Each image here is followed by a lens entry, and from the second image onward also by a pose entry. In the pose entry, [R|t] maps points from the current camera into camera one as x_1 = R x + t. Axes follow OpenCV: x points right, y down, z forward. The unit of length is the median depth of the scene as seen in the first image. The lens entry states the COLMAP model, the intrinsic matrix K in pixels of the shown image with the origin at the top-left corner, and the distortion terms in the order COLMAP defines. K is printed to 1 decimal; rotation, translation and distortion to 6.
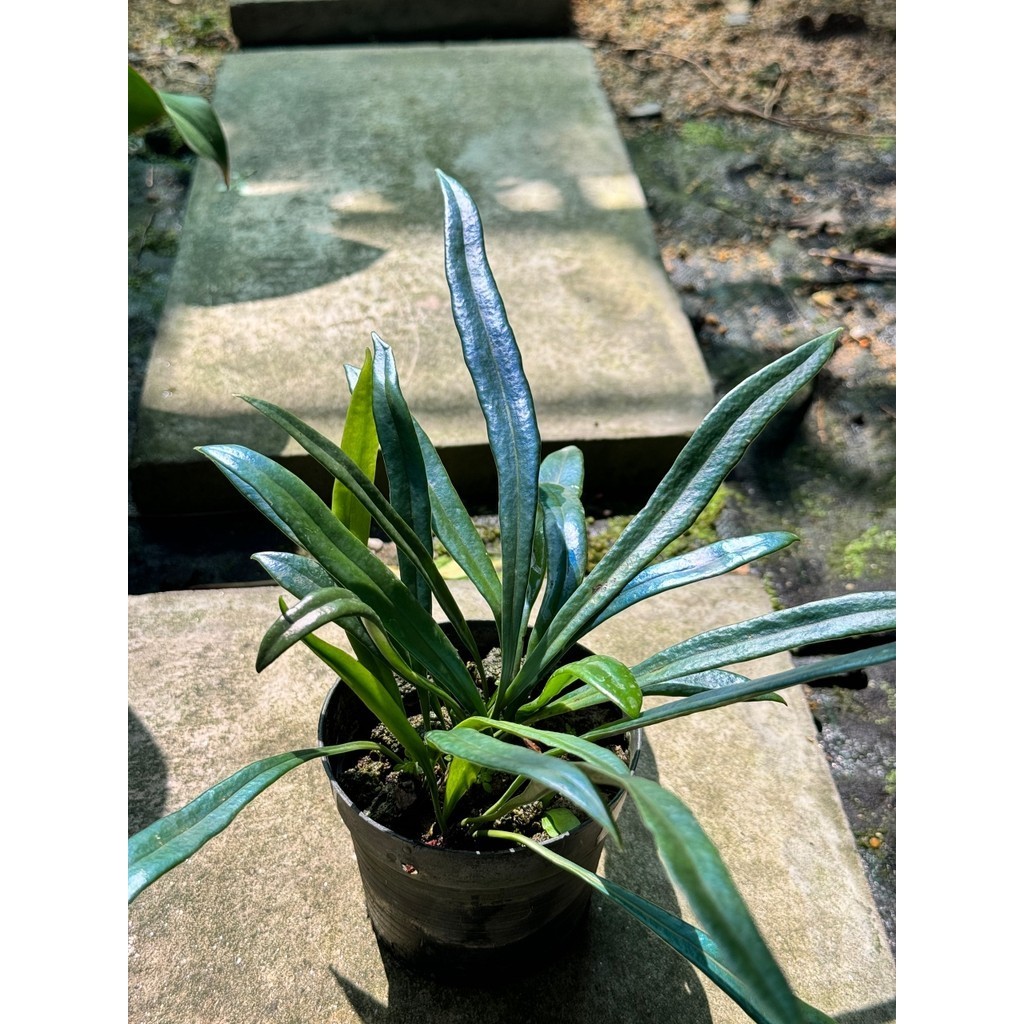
lens RADIAL K [[1476.2, 0, 529.5], [0, 1476.2, 527.6], [0, 0, 1]] dist [0.225851, -0.565219]
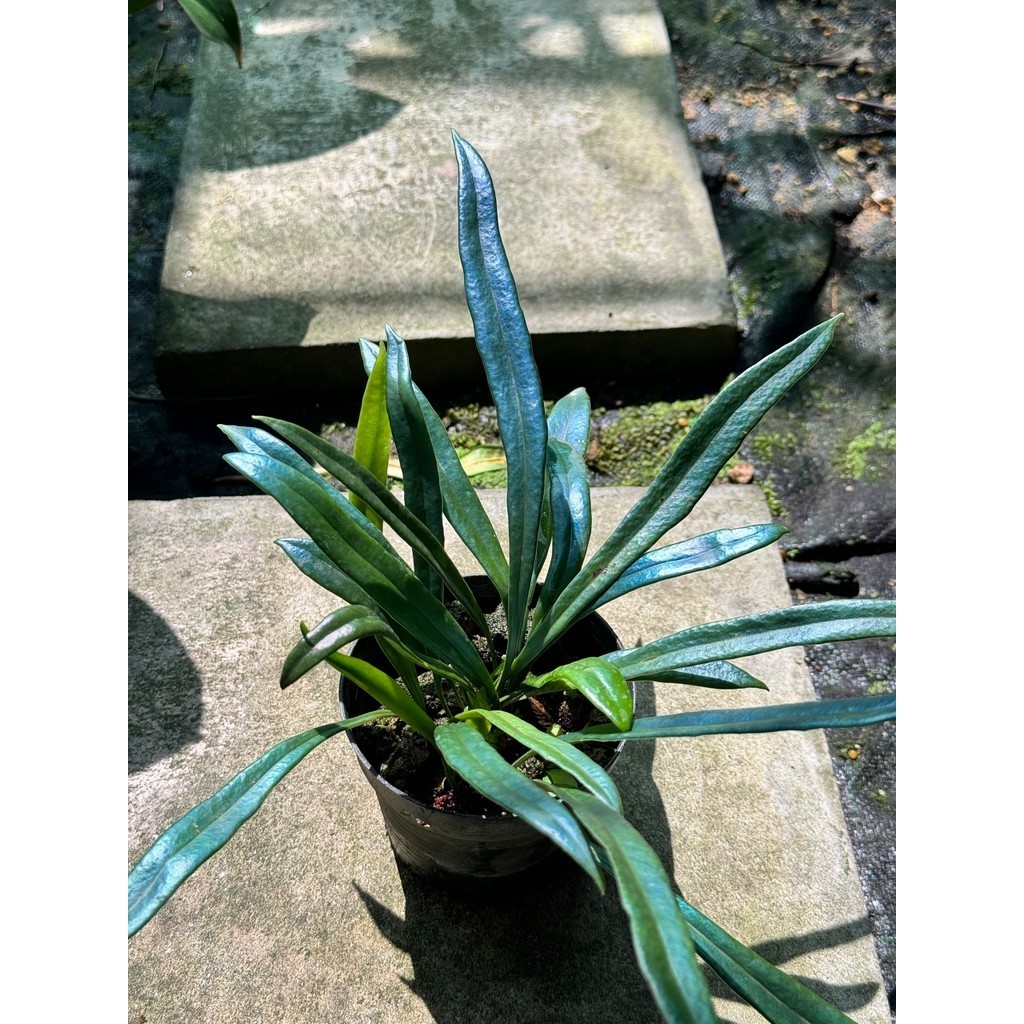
lens RADIAL K [[1469.0, 0, 539.4], [0, 1469.0, 550.5], [0, 0, 1]] dist [0.220957, -0.502461]
pose [[0.999861, 0.014728, -0.007791, 0.009798], [-0.012991, 0.981910, 0.188903, -0.147470], [0.010432, -0.188776, 0.981965, -0.034777]]
